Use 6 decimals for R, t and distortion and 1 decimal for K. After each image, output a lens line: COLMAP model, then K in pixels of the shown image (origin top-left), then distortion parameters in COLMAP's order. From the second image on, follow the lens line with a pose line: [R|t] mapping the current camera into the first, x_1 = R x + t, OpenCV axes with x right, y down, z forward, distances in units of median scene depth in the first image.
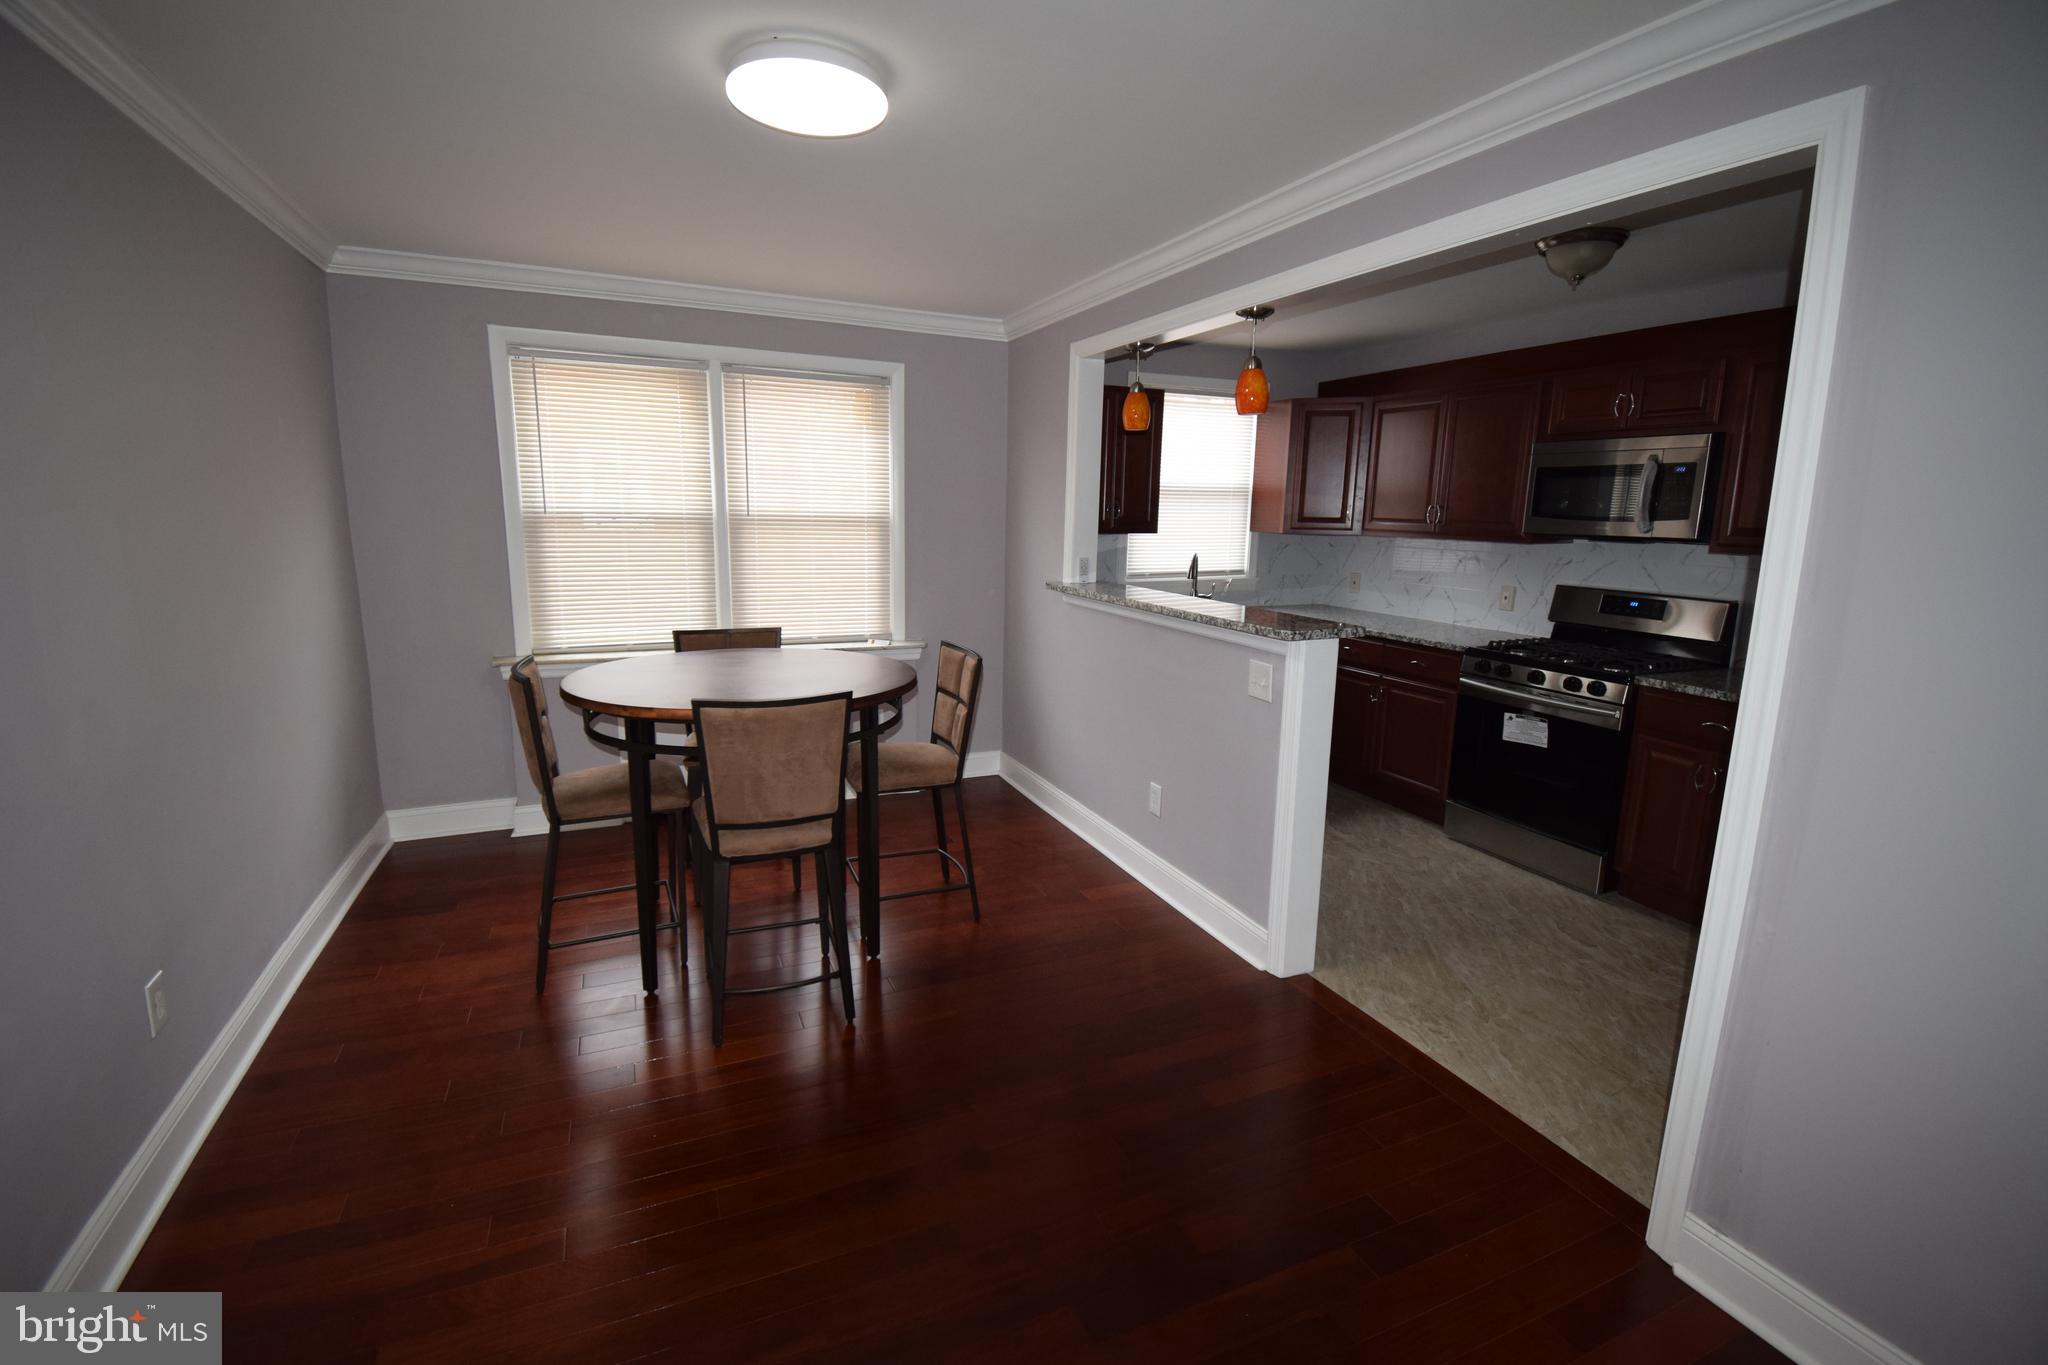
lens RADIAL K [[909.6, 0, 1019.6], [0, 909.6, 675.6], [0, 0, 1]] dist [0.004061, -0.008774]
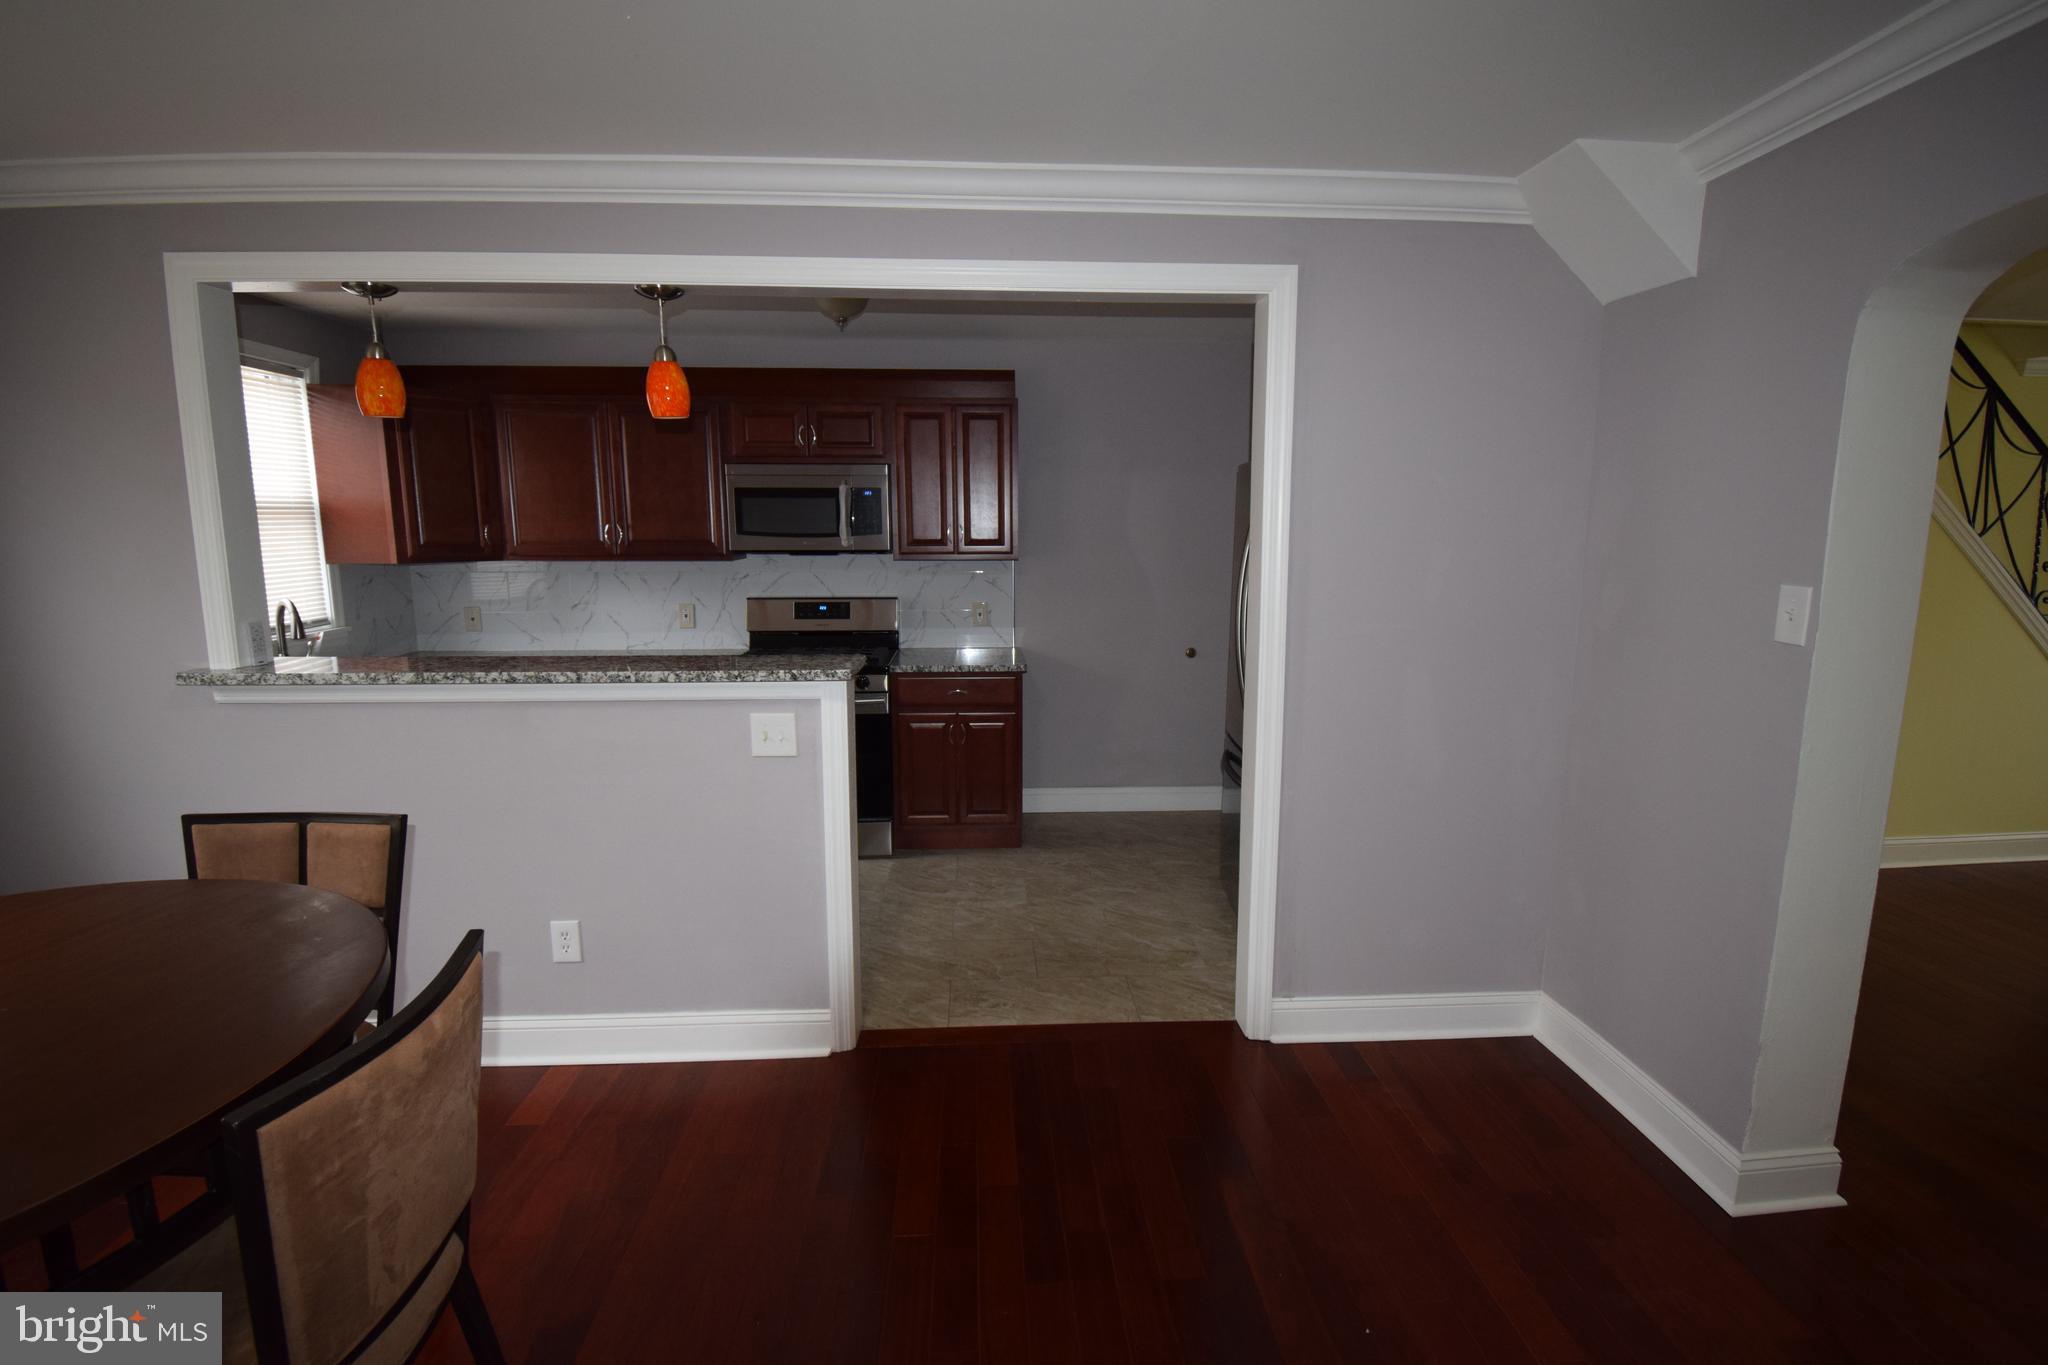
lens RADIAL K [[909.6, 0, 1019.0], [0, 909.6, 678.4], [0, 0, 1]] dist [0.004061, -0.008774]
pose [[0.349350, -0.168371, 0.921741, -0.333485], [0.178602, 0.977652, 0.110892, -0.077675], [-0.919813, 0.125885, 0.371614, 0.364004]]
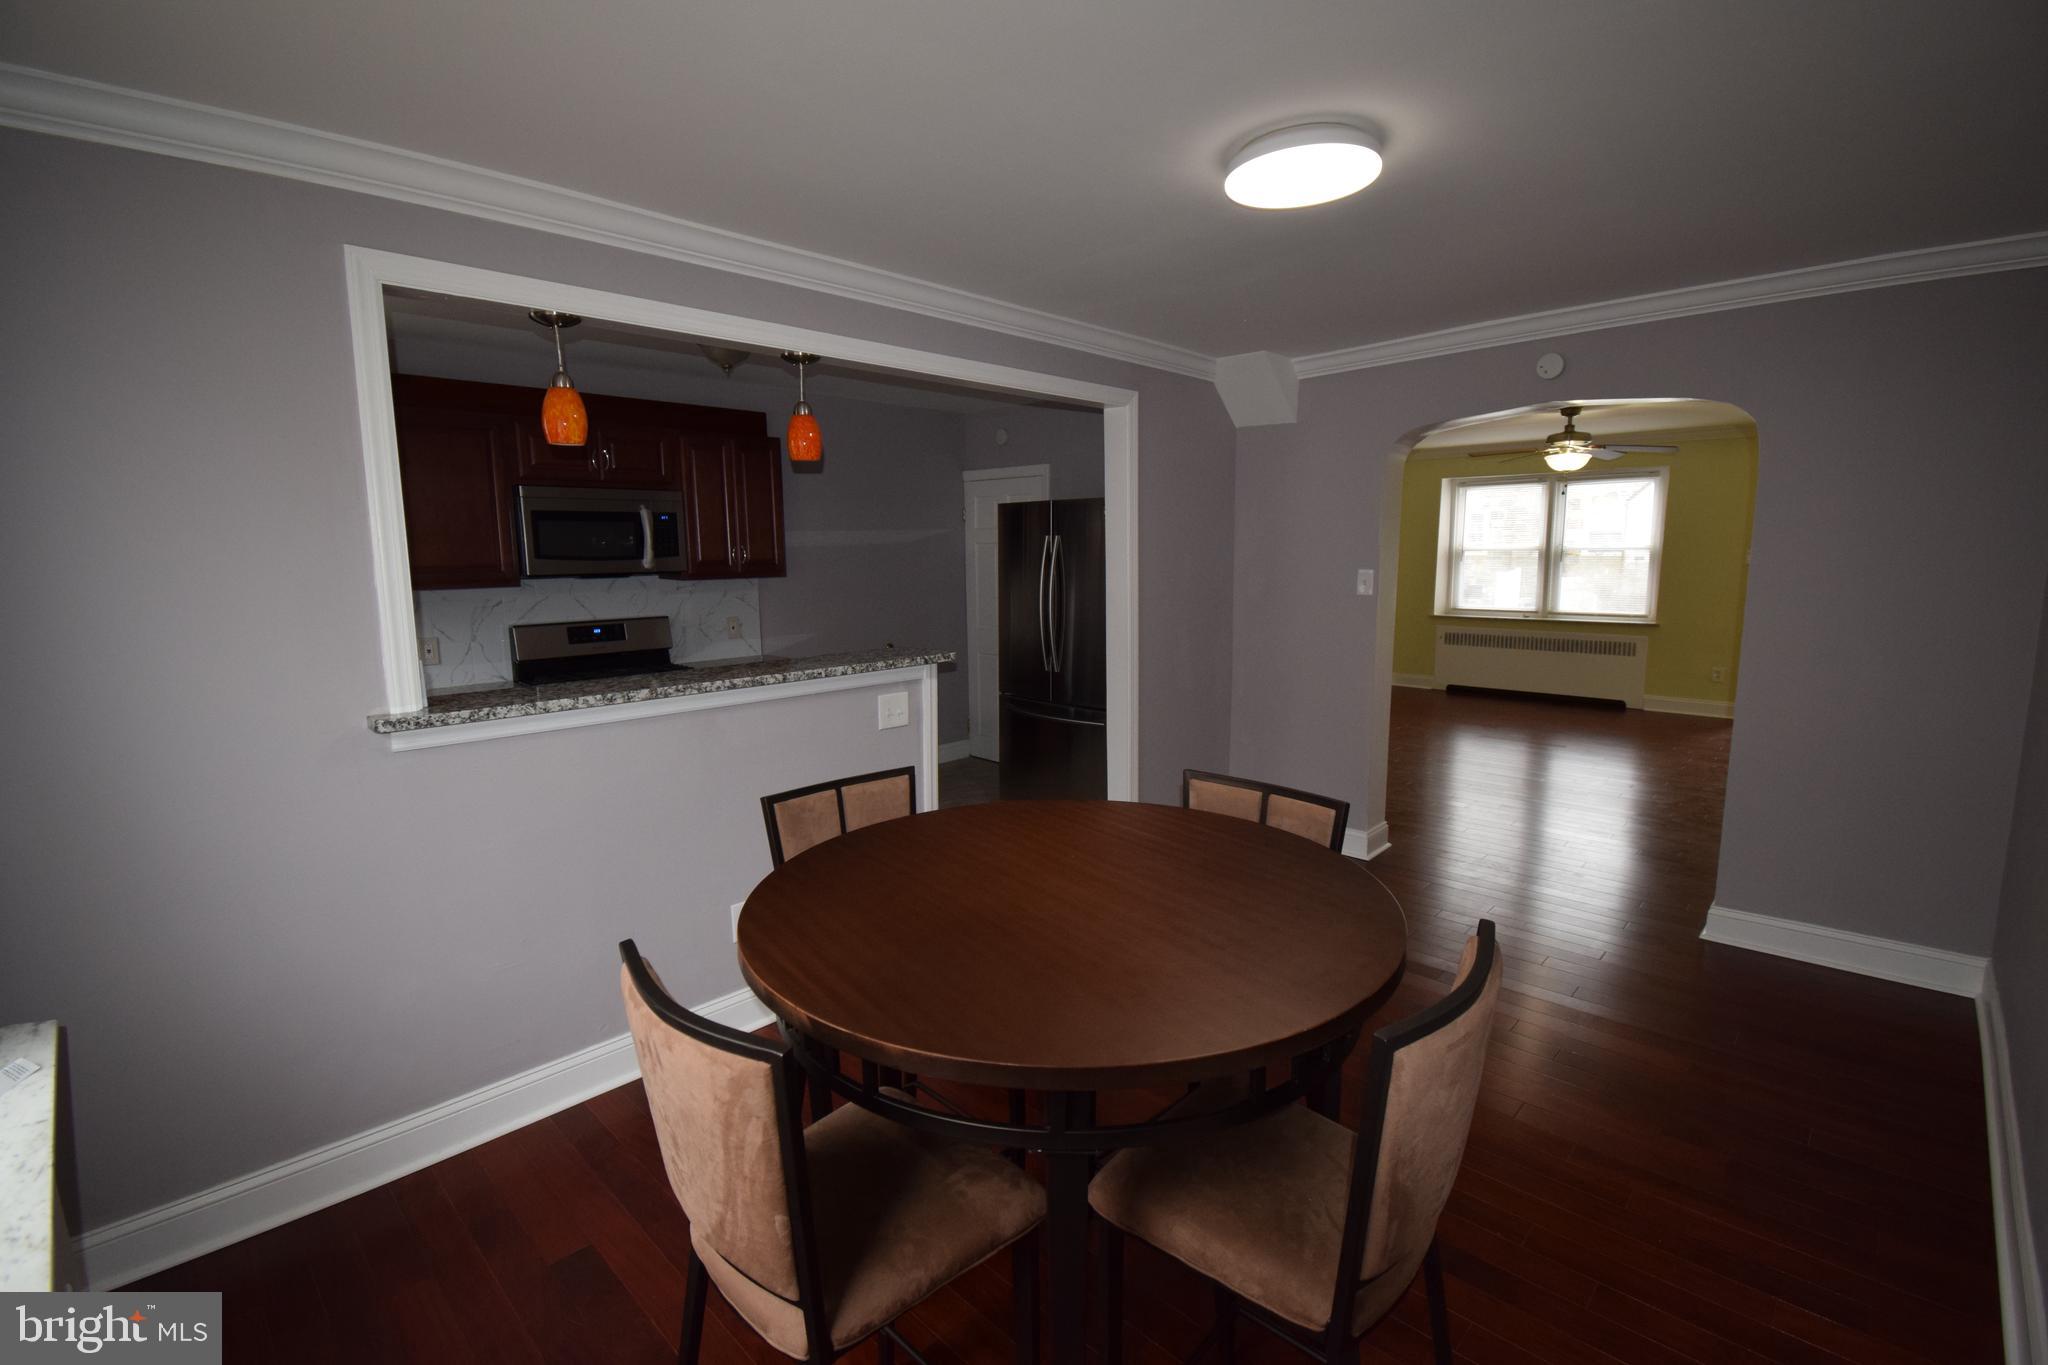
lens RADIAL K [[909.6, 0, 1013.3], [0, 909.6, 664.7], [0, 0, 1]] dist [0.004061, -0.008774]
pose [[-0.373146, -0.134981, 0.917901, -0.606517], [0.174060, 0.961607, 0.212168, -0.197413], [-0.911299, 0.238939, -0.335325, 0.950614]]
